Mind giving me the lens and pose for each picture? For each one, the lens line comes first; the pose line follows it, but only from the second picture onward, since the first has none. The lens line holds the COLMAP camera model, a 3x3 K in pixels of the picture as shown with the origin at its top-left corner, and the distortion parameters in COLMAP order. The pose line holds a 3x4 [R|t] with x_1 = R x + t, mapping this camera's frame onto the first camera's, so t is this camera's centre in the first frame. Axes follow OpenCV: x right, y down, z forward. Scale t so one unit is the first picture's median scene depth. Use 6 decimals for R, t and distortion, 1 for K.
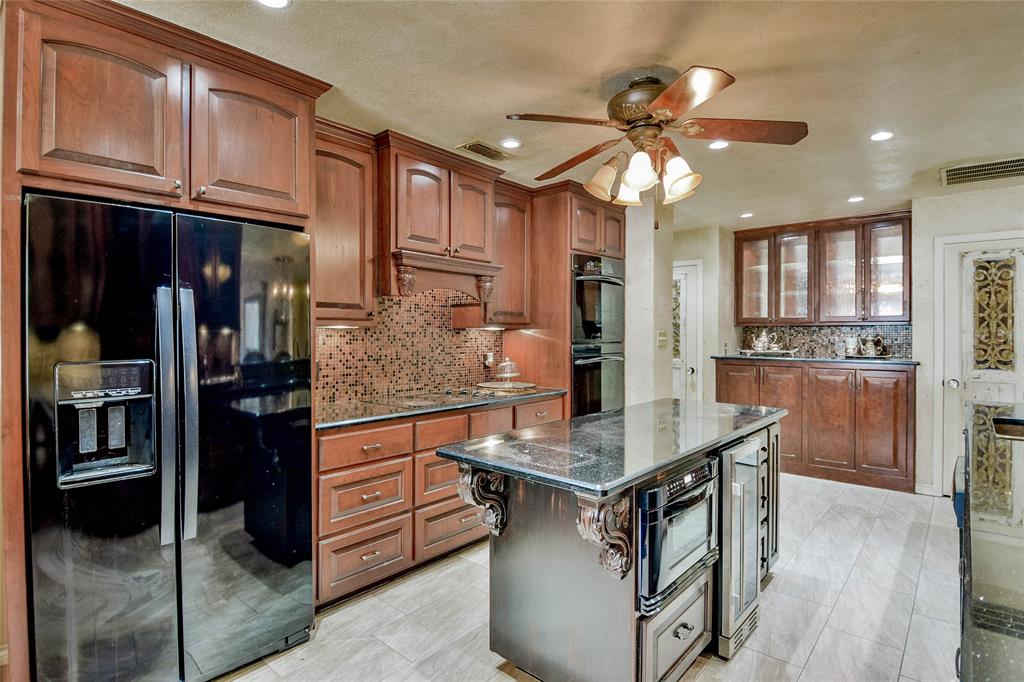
lens RADIAL K [[511.5, 0, 512.0], [0, 511.5, 341.0], [0, 0, 1]] dist [-0.000140, -0.000123]
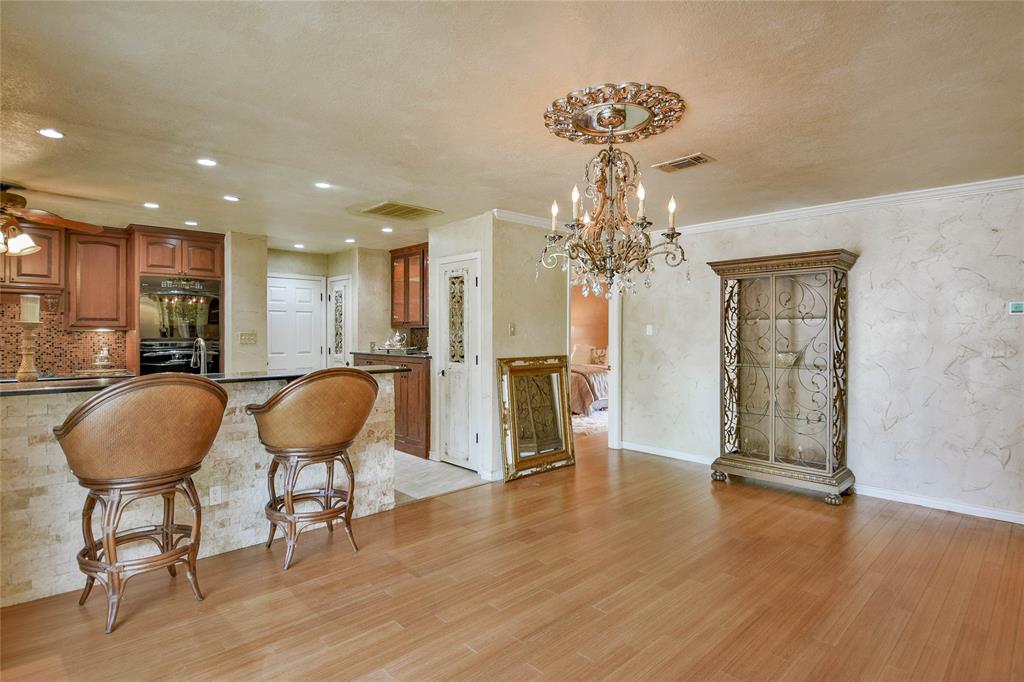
lens RADIAL K [[516.1, 0, 512.0], [0, 516.1, 341.0], [0, 0, 1]] dist [0.001603, -0.027283]
pose [[0.996512, 0.002110, -0.083419, 1.232774], [-0.002527, 0.999985, -0.004905, 0.009167], [0.083408, 0.005099, 0.996502, -0.289684]]
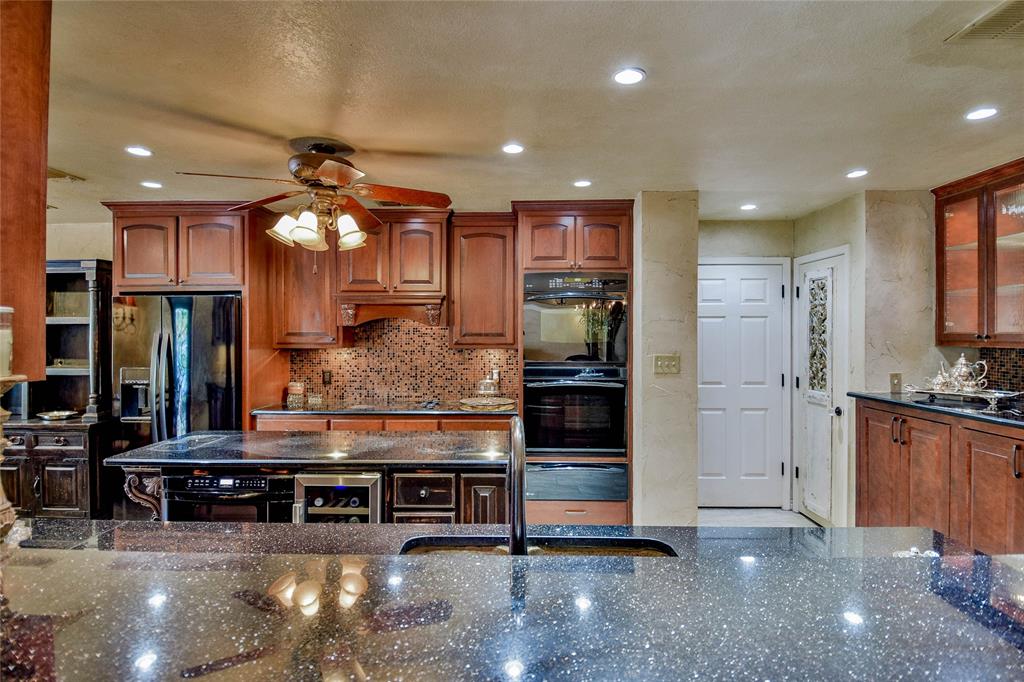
lens RADIAL K [[516.1, 0, 512.0], [0, 516.1, 341.0], [0, 0, 1]] dist [0.001603, -0.027283]
pose [[0.648381, 0.012274, -0.761217, 0.857079], [-0.013551, 0.999898, 0.004579, -0.046493], [0.761195, 0.007346, 0.648481, 0.344225]]
